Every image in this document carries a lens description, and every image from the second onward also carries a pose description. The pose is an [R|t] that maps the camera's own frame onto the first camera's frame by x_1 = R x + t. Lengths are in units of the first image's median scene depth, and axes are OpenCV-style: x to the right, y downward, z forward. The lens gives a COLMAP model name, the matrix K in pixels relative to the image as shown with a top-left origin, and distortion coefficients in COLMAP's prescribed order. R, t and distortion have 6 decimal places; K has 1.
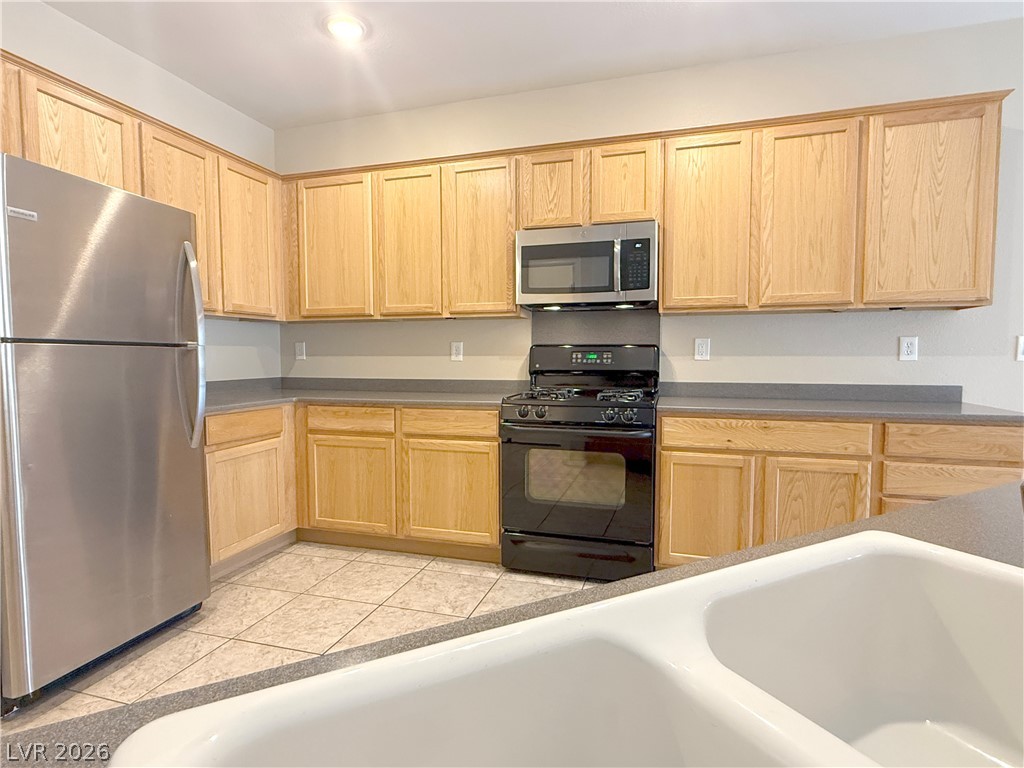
lens RADIAL K [[539.7, 0, 511.1], [0, 539.7, 381.6], [0, 0, 1]] dist [-0.000075, 0.000208]
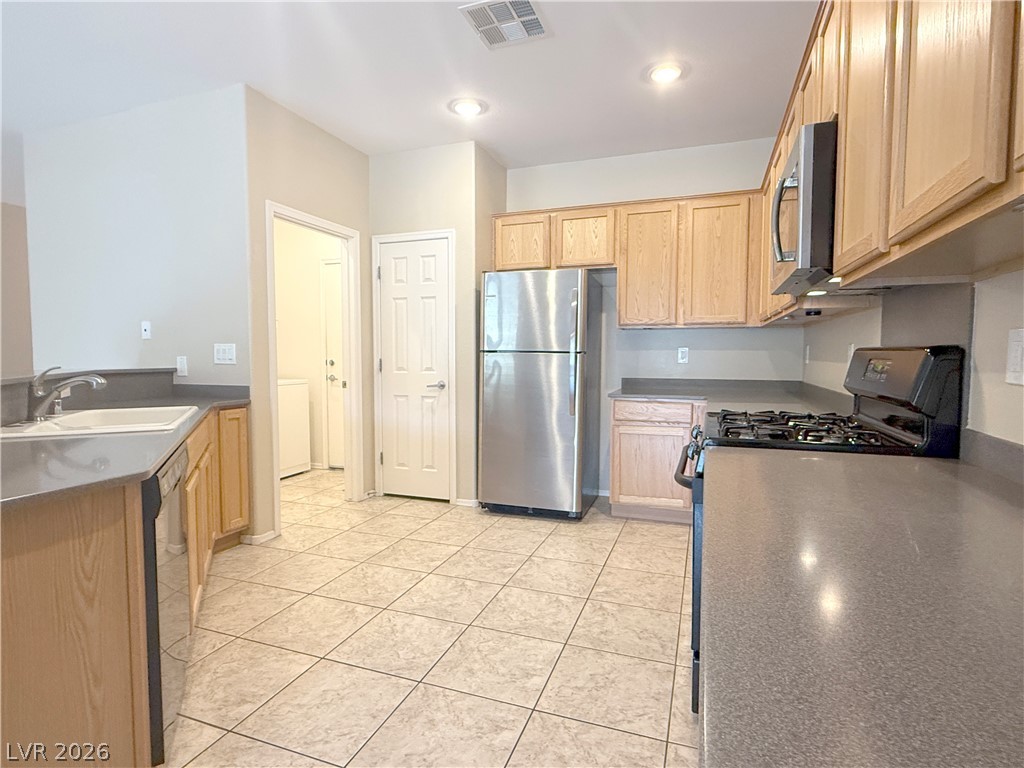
lens RADIAL K [[539.7, 0, 510.4], [0, 539.7, 385.9], [0, 0, 1]] dist [-0.000075, 0.000208]
pose [[-0.058213, 0.062459, -0.996348, 0.887795], [-0.052644, 0.996460, 0.065542, -0.054045], [0.996915, 0.056267, -0.054719, 0.775448]]
